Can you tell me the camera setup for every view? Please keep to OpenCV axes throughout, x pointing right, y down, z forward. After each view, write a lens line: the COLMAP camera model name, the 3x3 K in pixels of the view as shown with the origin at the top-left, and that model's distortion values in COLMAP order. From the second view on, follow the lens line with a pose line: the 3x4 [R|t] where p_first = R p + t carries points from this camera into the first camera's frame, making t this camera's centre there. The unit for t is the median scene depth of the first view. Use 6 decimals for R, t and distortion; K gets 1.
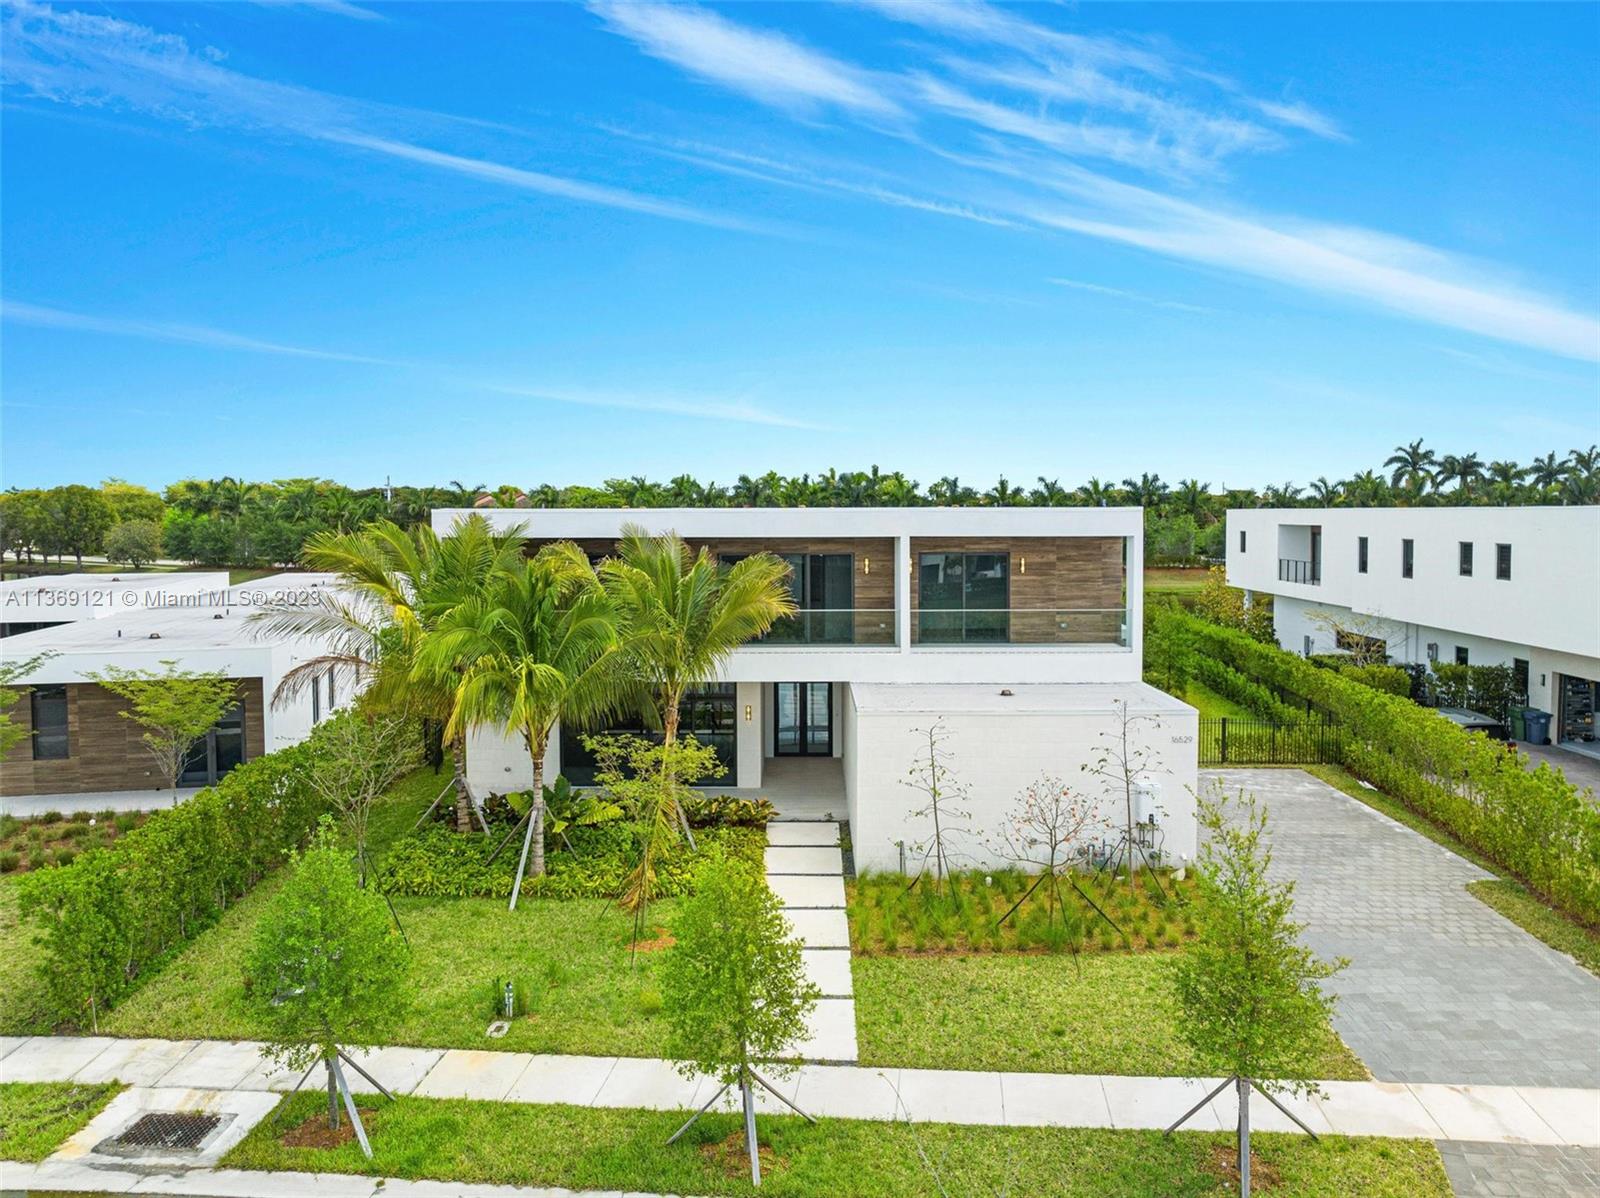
lens RADIAL K [[1132.0, 0, 789.6], [0, 1132.0, 597.7], [0, 0, 1]] dist [-0.069285, 0.043834]
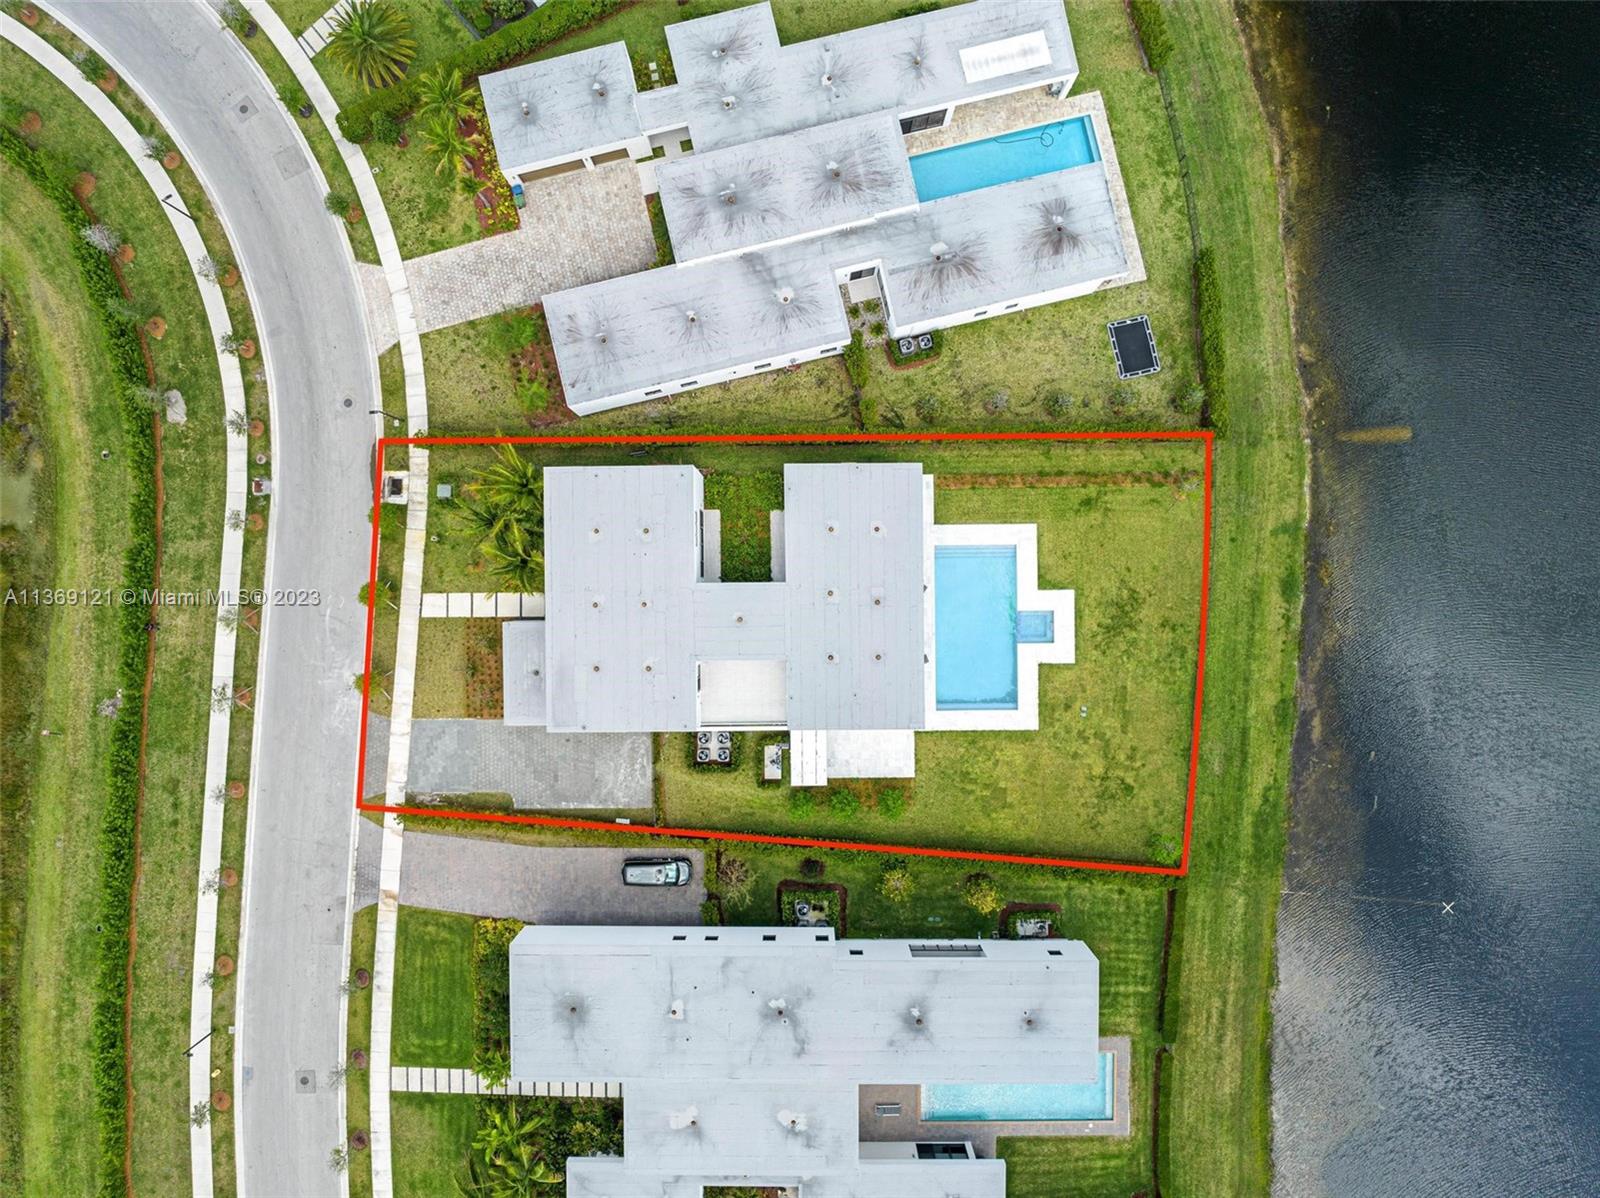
lens RADIAL K [[1132.0, 0, 789.6], [0, 1132.0, 597.7], [0, 0, 1]] dist [-0.069285, 0.043834]
pose [[0.022502, 0.999710, 0.008615, -0.021449], [-0.059856, -0.007255, 0.998181, -3.410405], [0.997953, -0.022977, 0.059676, 1.730180]]
